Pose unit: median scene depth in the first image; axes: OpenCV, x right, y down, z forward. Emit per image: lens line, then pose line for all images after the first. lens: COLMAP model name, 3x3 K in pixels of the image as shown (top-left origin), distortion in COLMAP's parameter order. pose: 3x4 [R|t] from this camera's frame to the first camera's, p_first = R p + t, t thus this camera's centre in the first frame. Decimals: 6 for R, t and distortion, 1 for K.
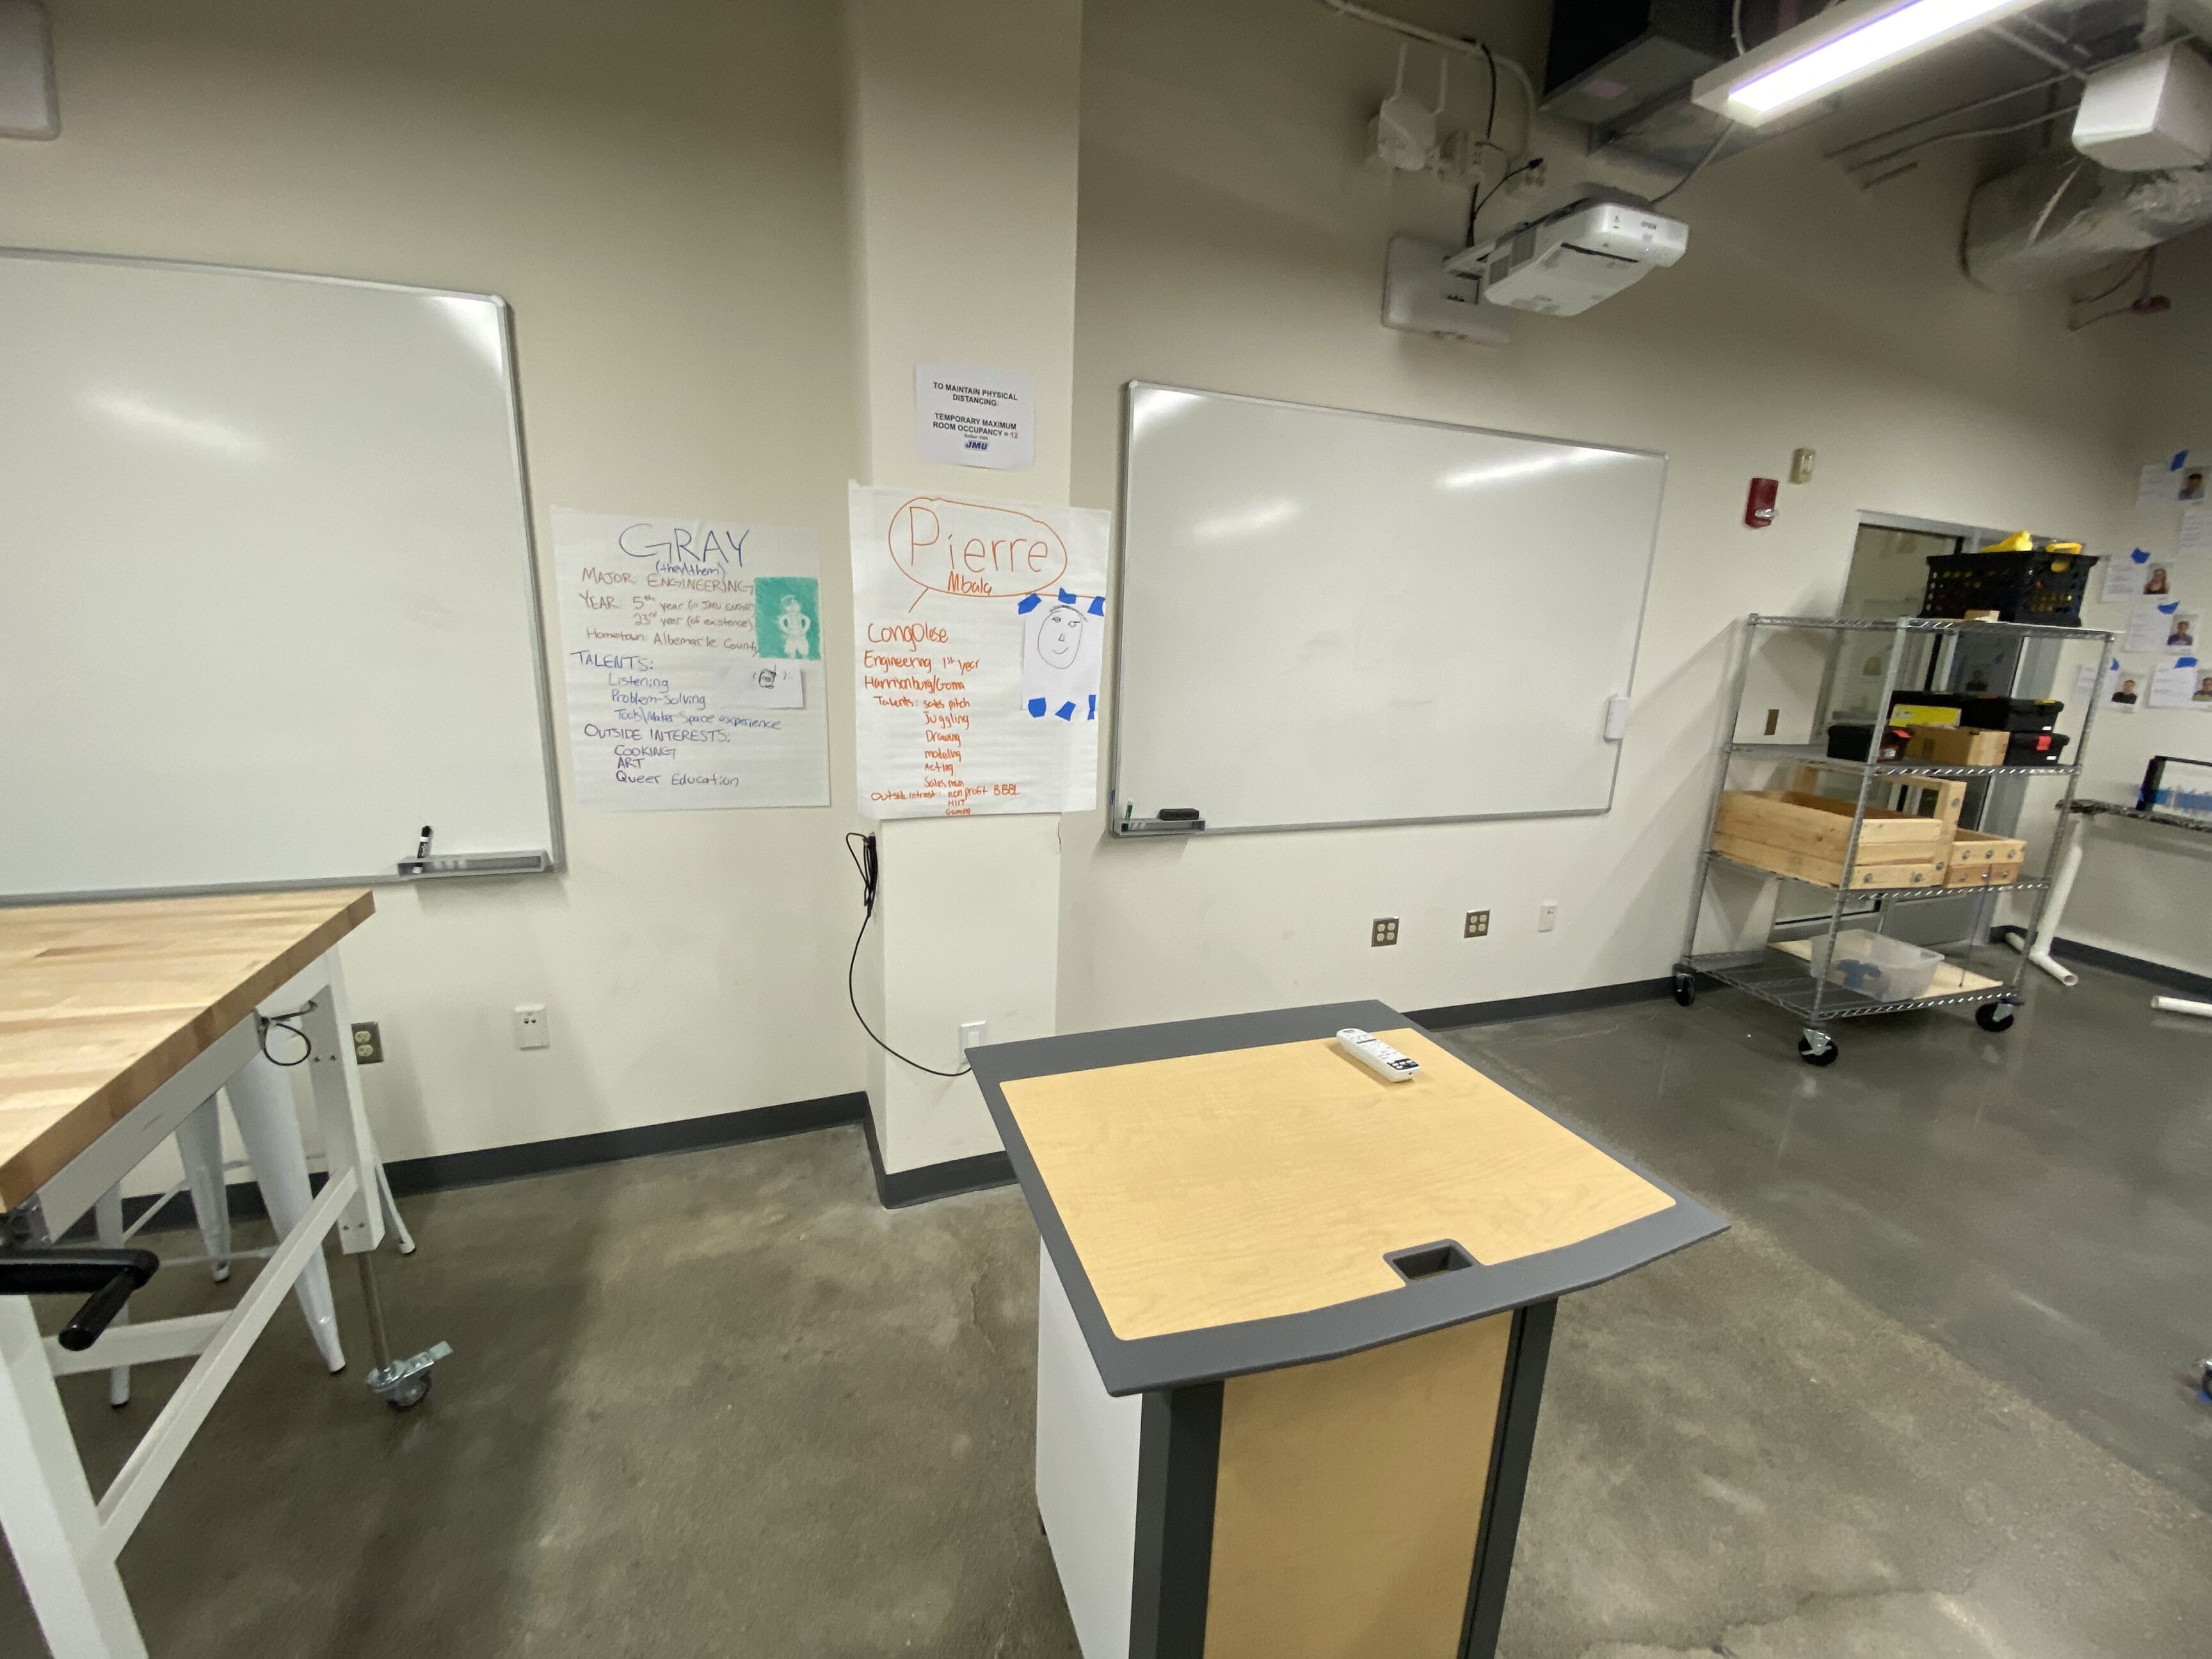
lens RADIAL K [[882.8, 0, 1110.6], [0, 882.8, 837.1], [0, 0, 1]] dist [0.026087, -0.022452]
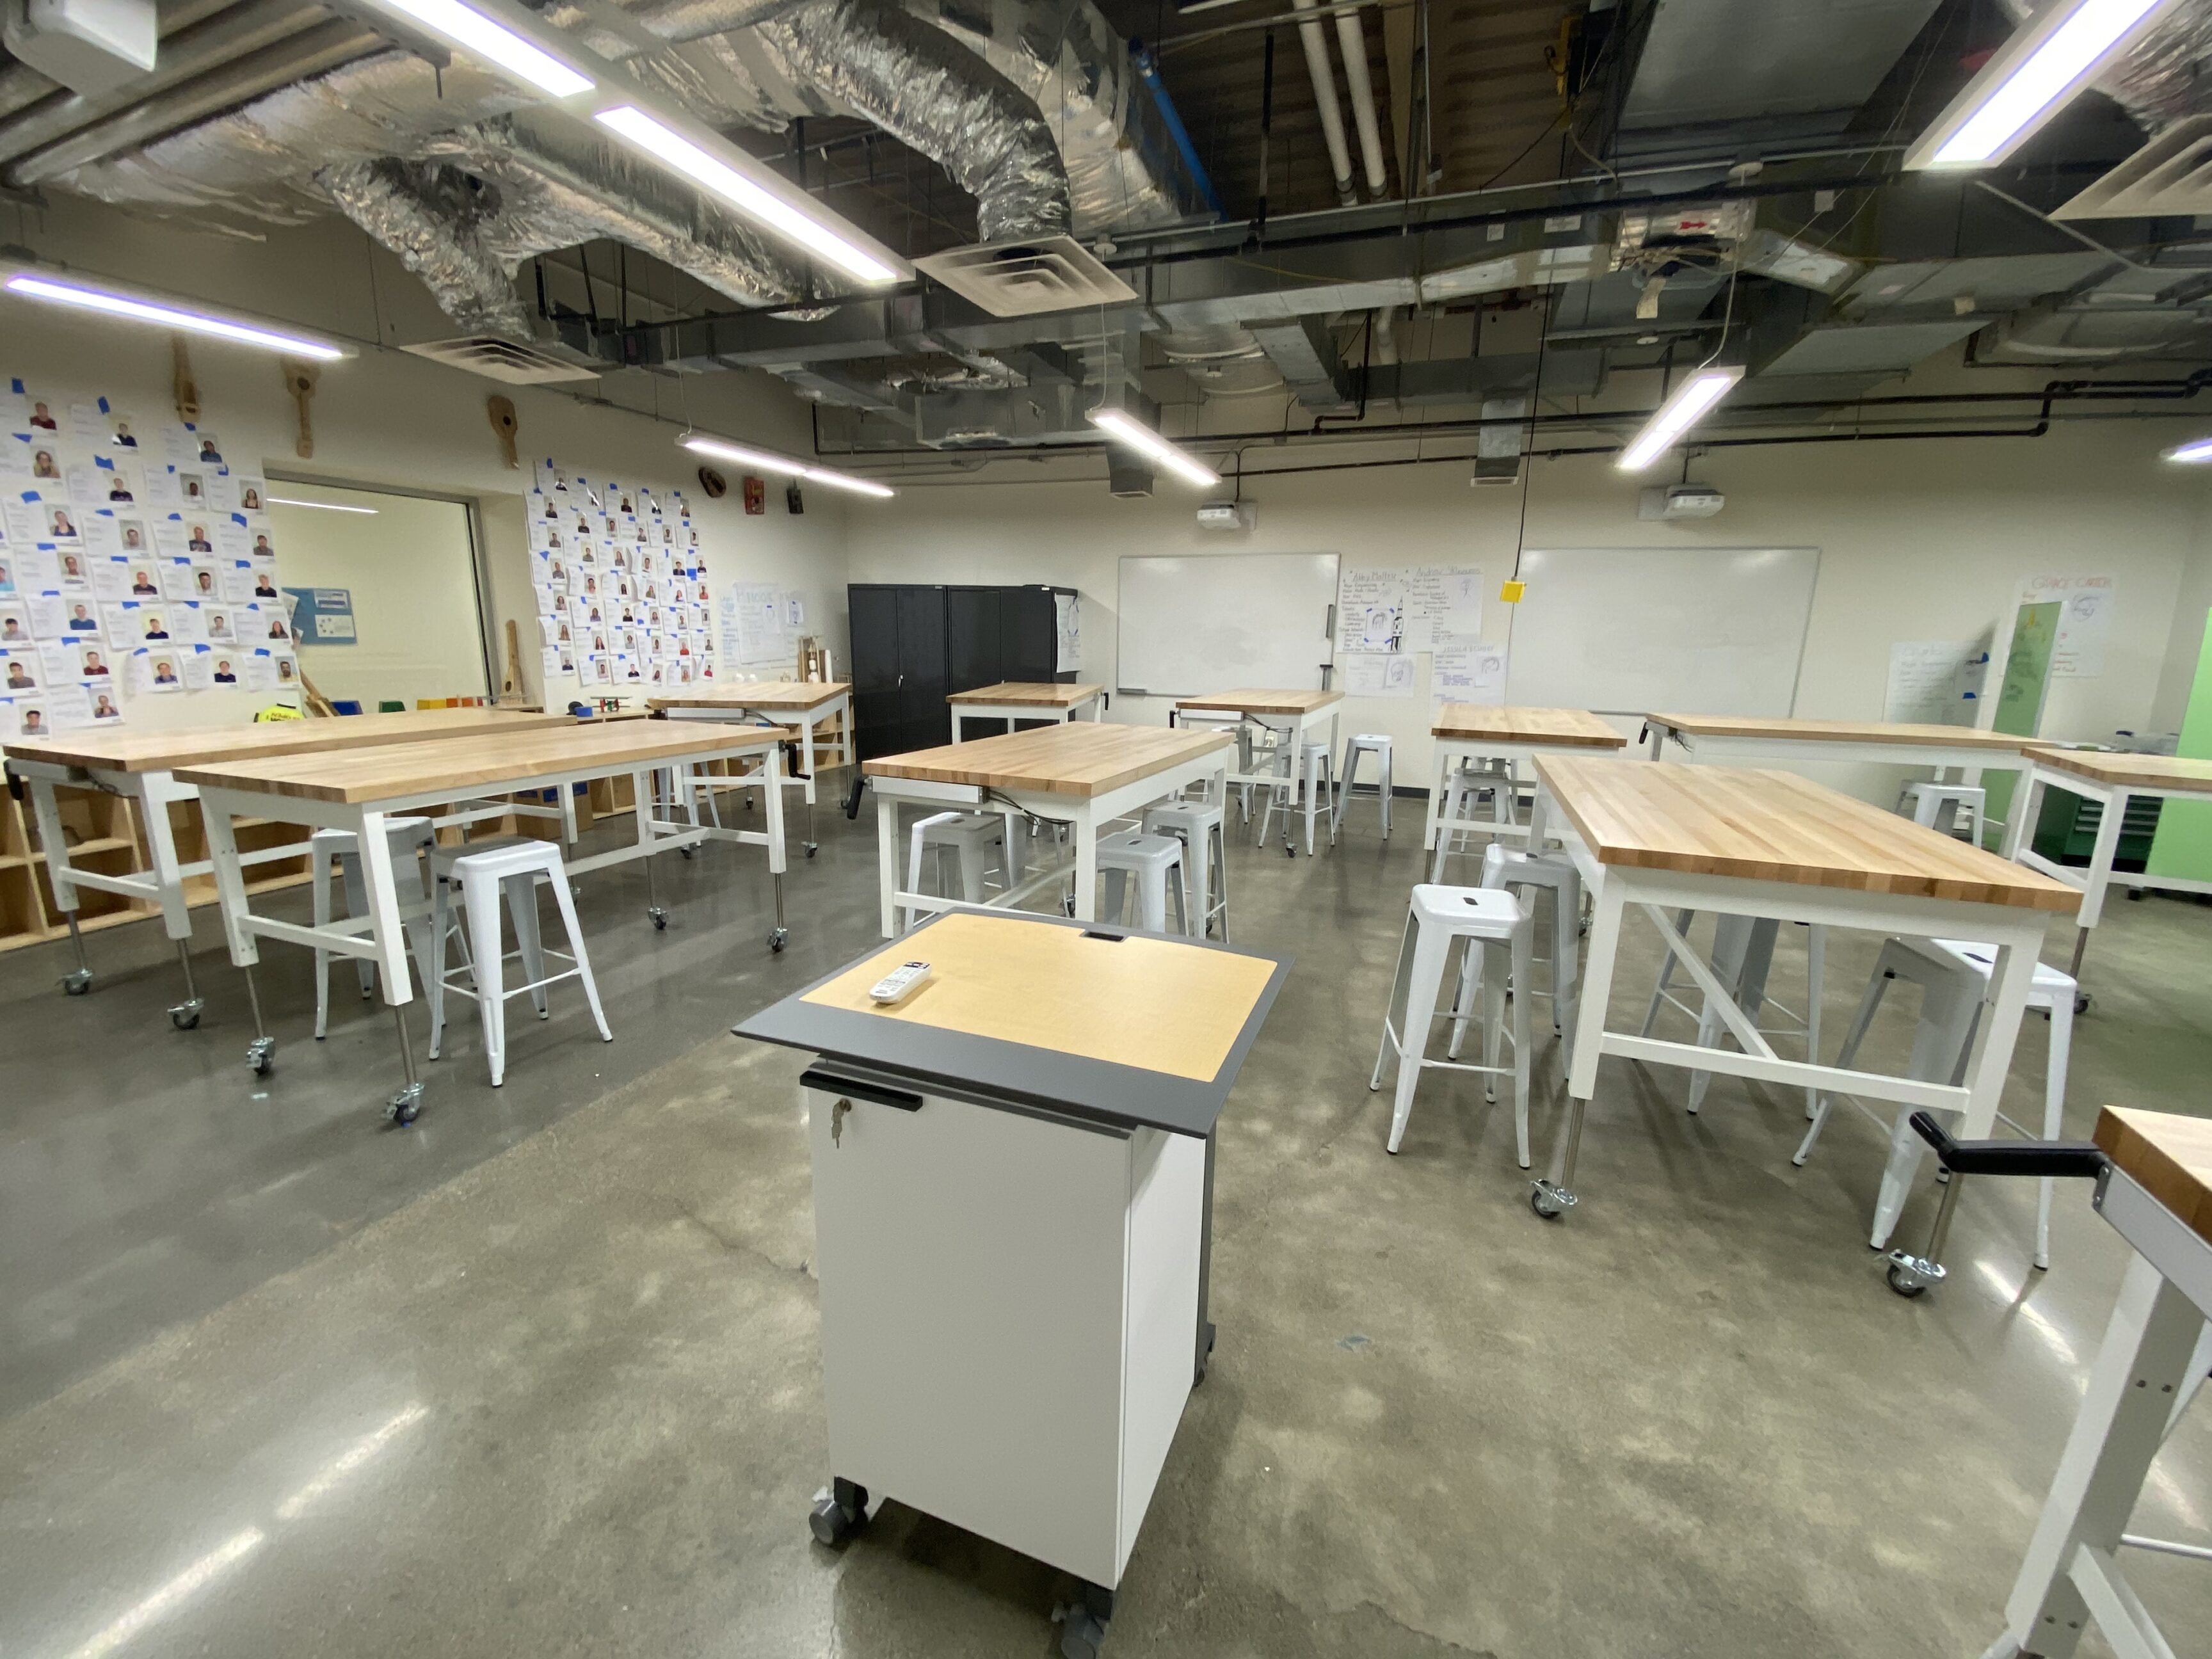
lens RADIAL K [[882.8, 0, 1110.6], [0, 882.8, 837.1], [0, 0, 1]] dist [0.026087, -0.022452]
pose [[-0.745396, -0.202110, 0.635245, -0.320556], [0.107846, 0.903817, 0.414105, -0.196809], [-0.657841, 0.377181, -0.651905, 0.850611]]
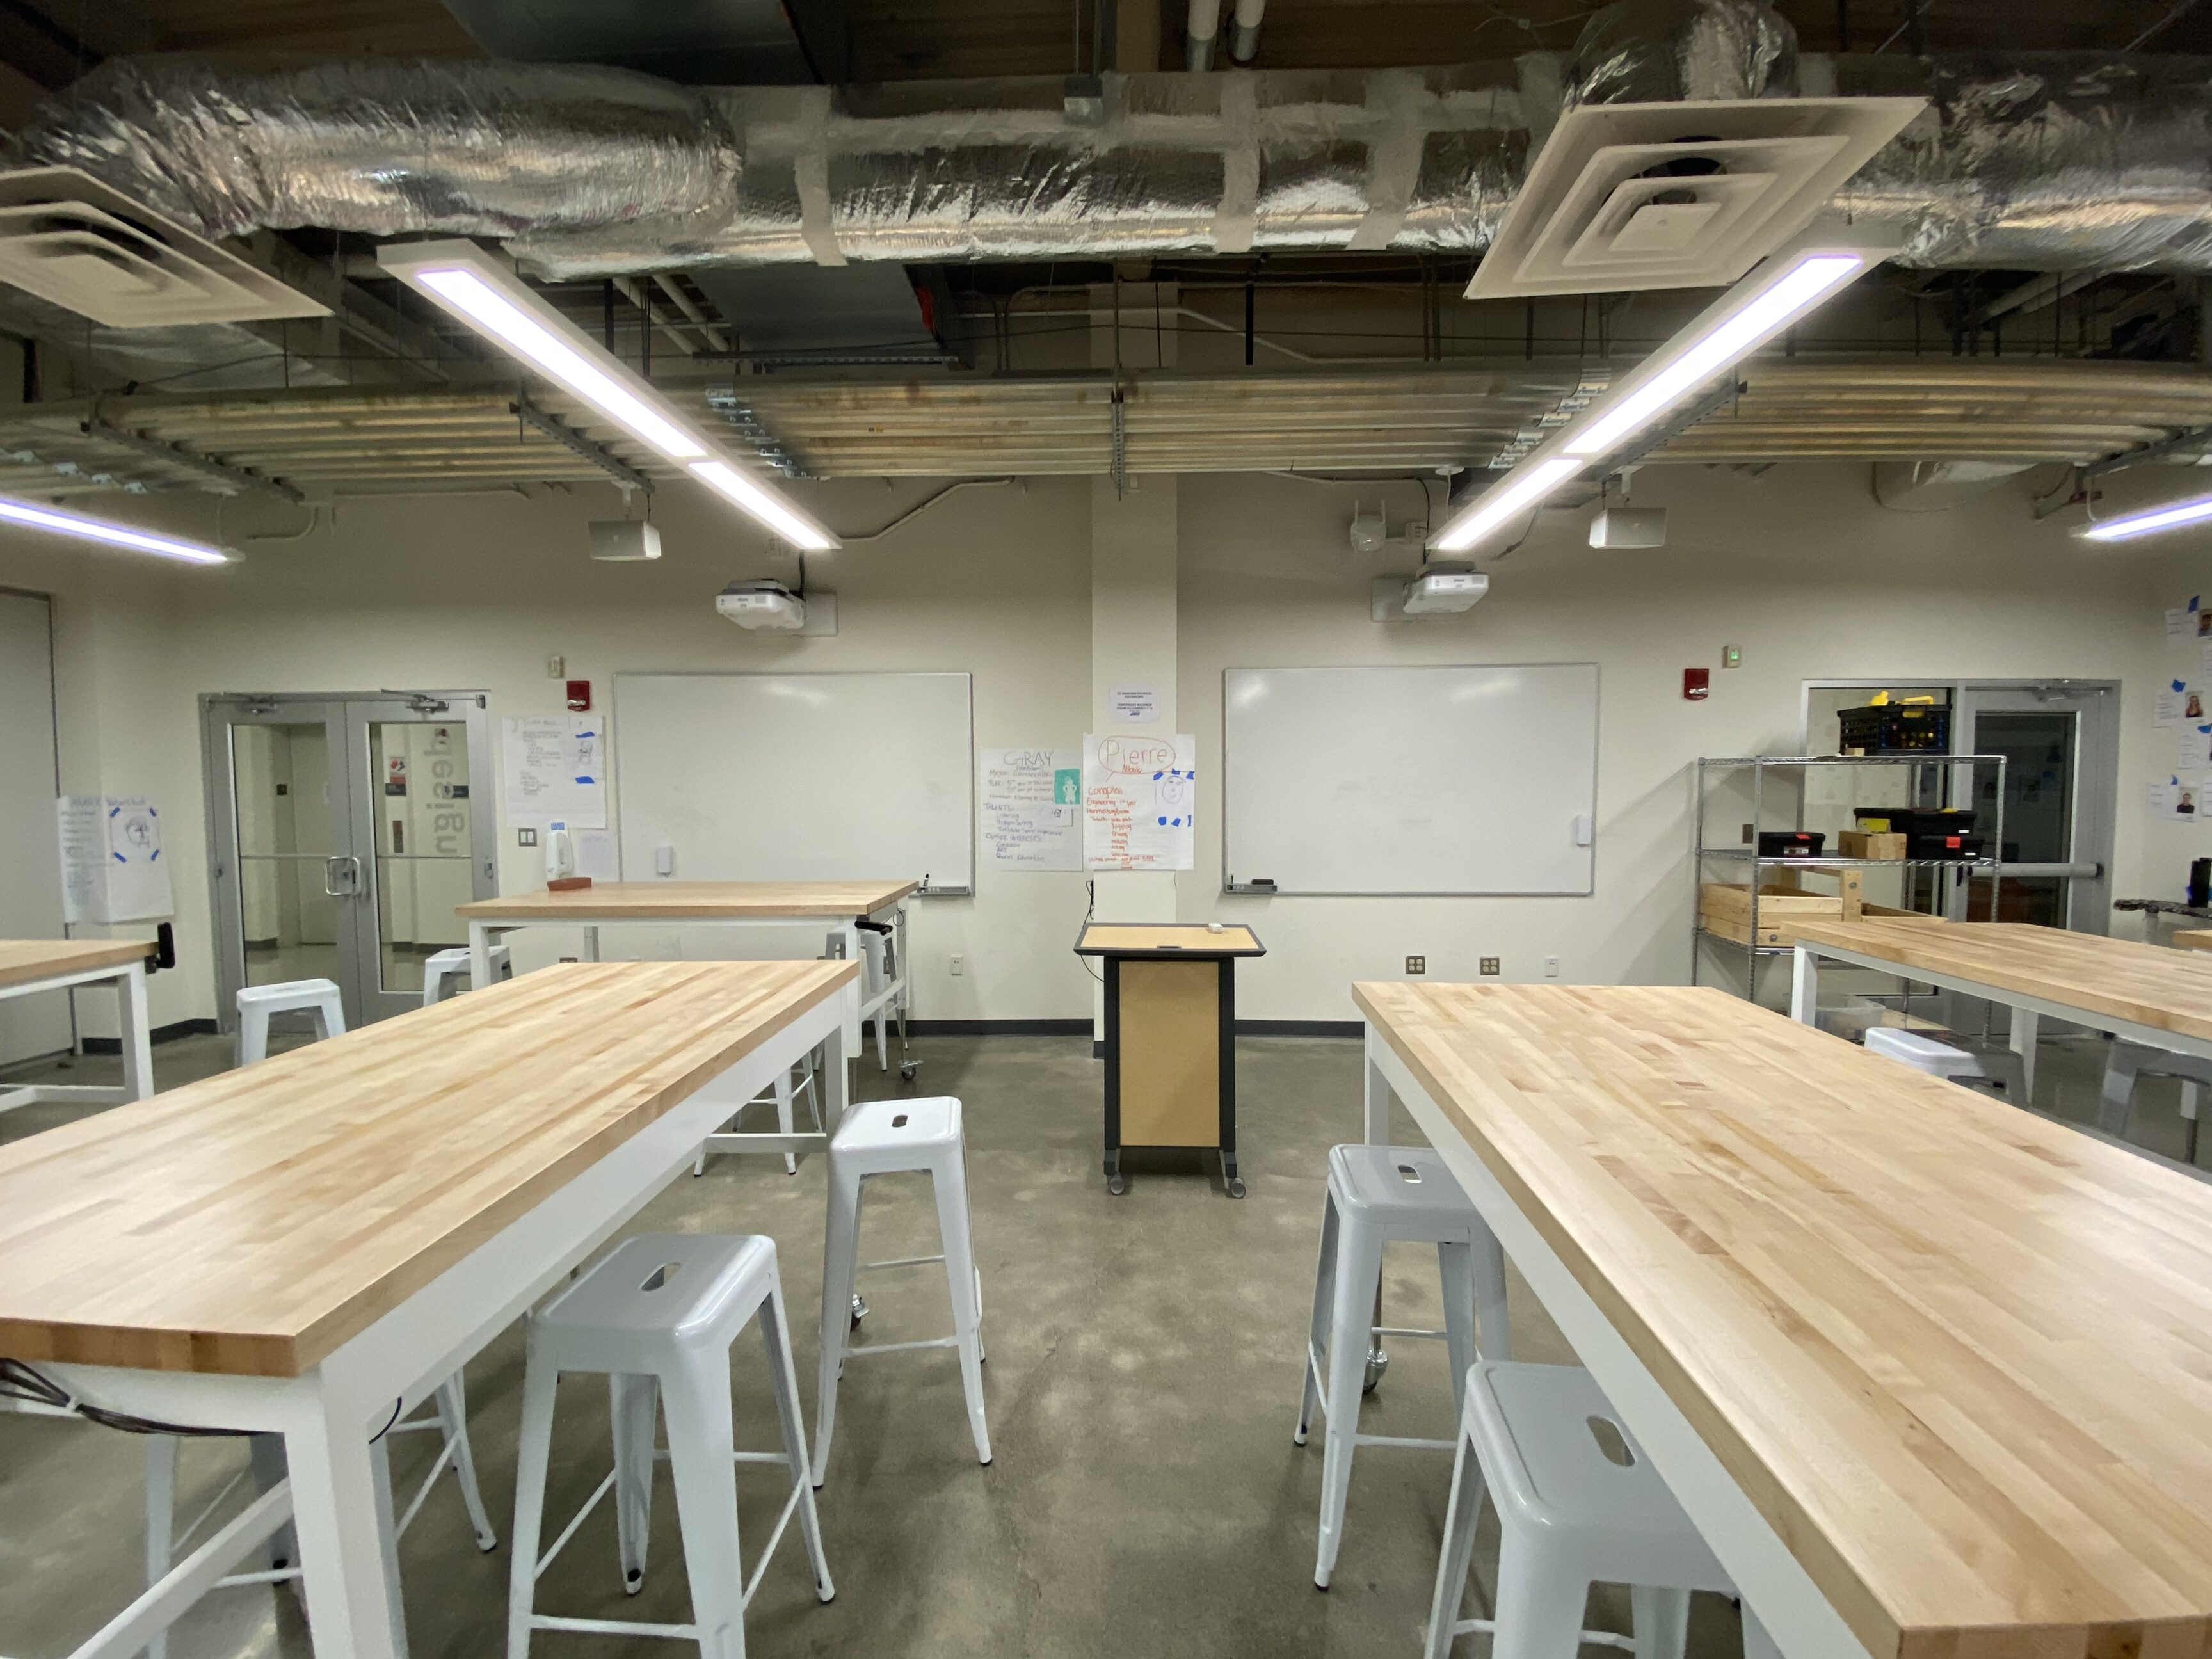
lens RADIAL K [[882.8, 0, 1110.6], [0, 882.8, 837.1], [0, 0, 1]] dist [0.026087, -0.022452]
pose [[0.921208, -0.016079, -0.388739, 0.617630], [-0.053347, 0.984489, -0.167139, 0.253590], [0.385396, 0.174708, 0.906061, -0.986865]]
